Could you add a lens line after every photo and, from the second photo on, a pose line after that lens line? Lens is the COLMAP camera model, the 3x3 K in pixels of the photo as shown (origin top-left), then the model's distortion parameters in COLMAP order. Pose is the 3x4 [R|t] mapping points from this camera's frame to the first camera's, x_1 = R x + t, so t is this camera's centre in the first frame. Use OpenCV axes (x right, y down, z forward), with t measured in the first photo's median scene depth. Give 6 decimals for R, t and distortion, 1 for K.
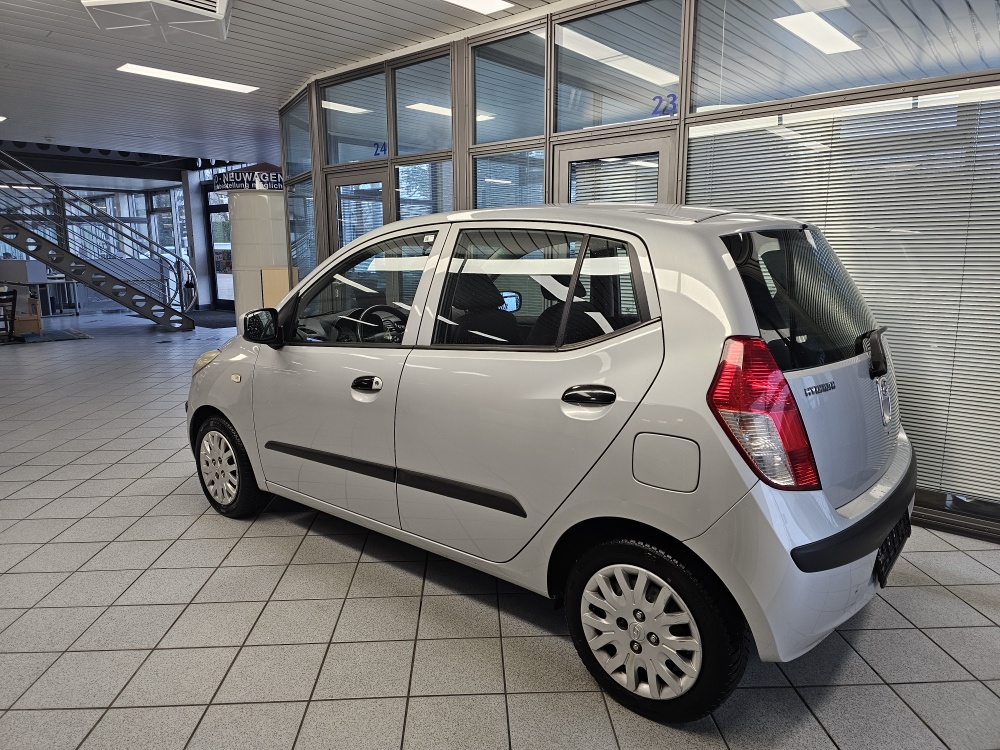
lens RADIAL K [[680.9, 0, 505.2], [0, 680.9, 366.6], [0, 0, 1]] dist [0.049290, -0.049905]
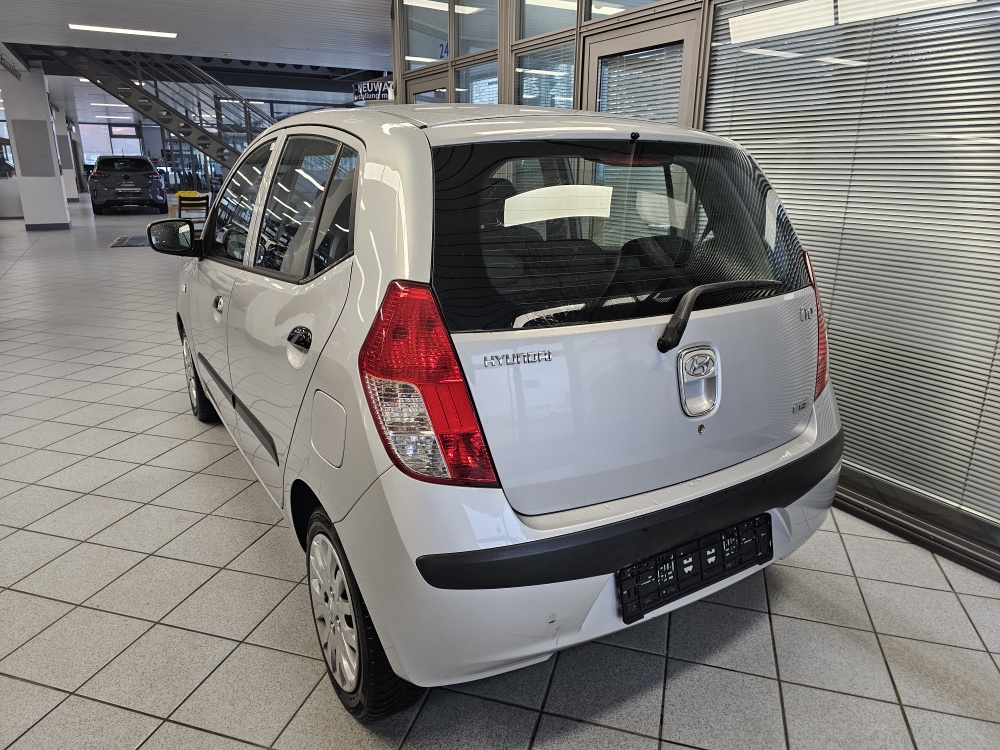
lens RADIAL K [[680.9, 0, 505.6], [0, 680.9, 380.6], [0, 0, 1]] dist [0.049290, -0.049905]
pose [[0.945190, 0.113217, -0.306263, 0.285651], [-0.071386, 0.986923, 0.144527, -0.021299], [0.318621, -0.114742, 0.940912, 0.124275]]
